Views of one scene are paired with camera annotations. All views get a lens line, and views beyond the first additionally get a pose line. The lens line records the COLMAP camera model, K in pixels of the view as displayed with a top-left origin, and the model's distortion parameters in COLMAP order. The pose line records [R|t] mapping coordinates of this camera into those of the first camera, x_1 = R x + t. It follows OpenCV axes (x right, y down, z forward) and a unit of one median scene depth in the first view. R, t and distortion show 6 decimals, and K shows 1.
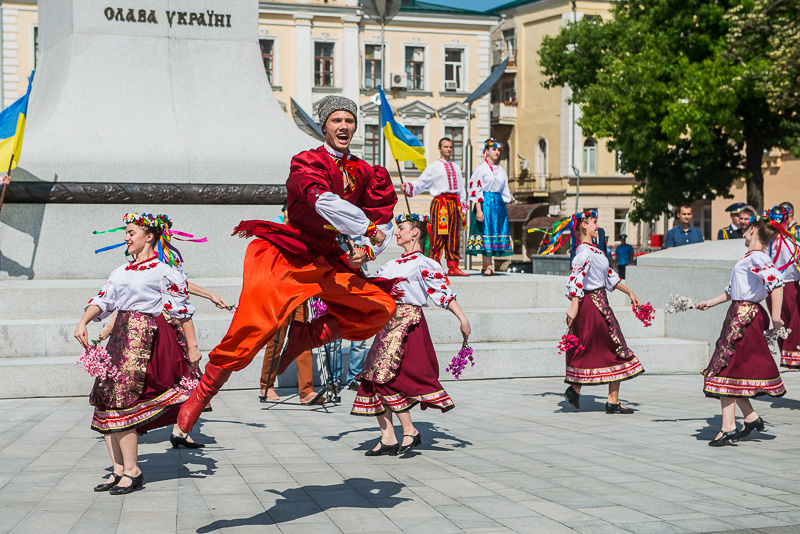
lens RADIAL K [[1504.1, 0, 370.9], [0, 1504.1, 240.9], [0, 0, 1]] dist [0.158136, 0.000000]
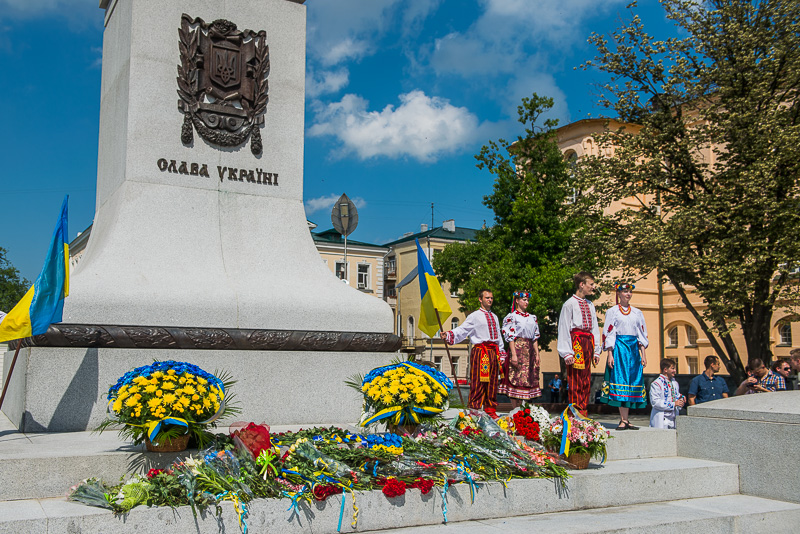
lens RADIAL K [[838.8, 0, 418.6], [0, 838.8, 282.4], [0, 0, 1]] dist [0.013002, 0.000000]
pose [[0.991907, 0.021830, 0.125078, -0.066802], [-0.008162, 0.994034, -0.108760, -0.008627], [-0.126706, 0.106859, 0.986168, 0.406974]]
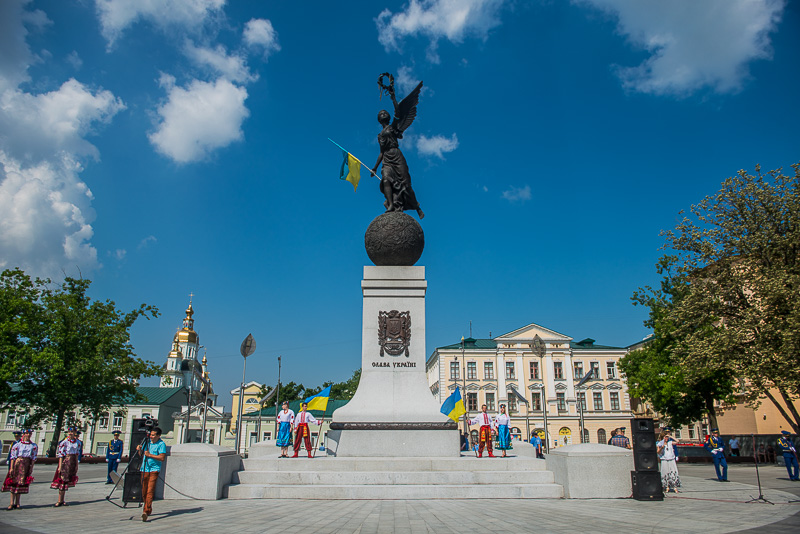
lens RADIAL K [[539.5, 0, 398.6], [0, 539.5, 261.1], [0, 0, 1]] dist [-0.043950, 0.004901]
pose [[0.945967, -0.099736, -0.308542, 0.220371], [-0.002783, 0.948990, -0.315294, -0.006627], [0.324250, 0.299116, 0.897436, -0.011463]]
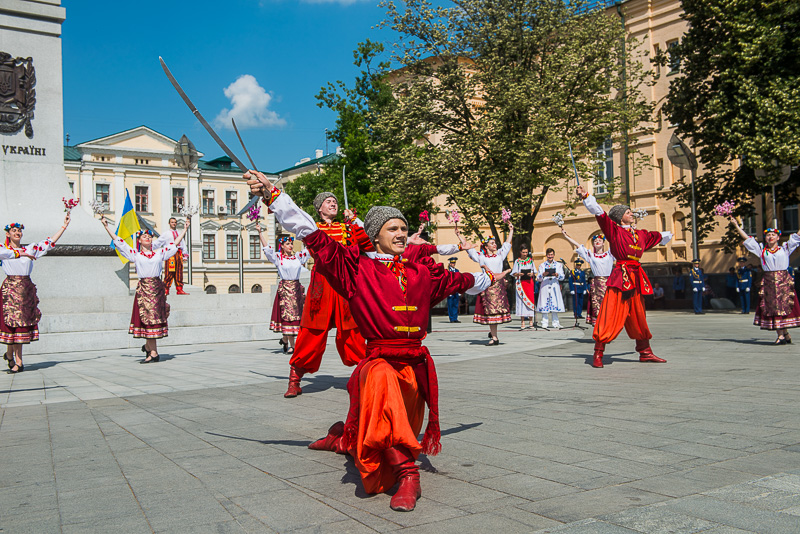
lens RADIAL K [[818.9, 0, 415.9], [0, 818.9, 273.0], [0, 0, 1]] dist [0.019922, 0.000000]
pose [[0.970325, -0.020286, 0.240954, 0.089709], [0.027612, 0.999252, -0.027068, 0.030203], [-0.240224, 0.032918, 0.970159, -0.011306]]
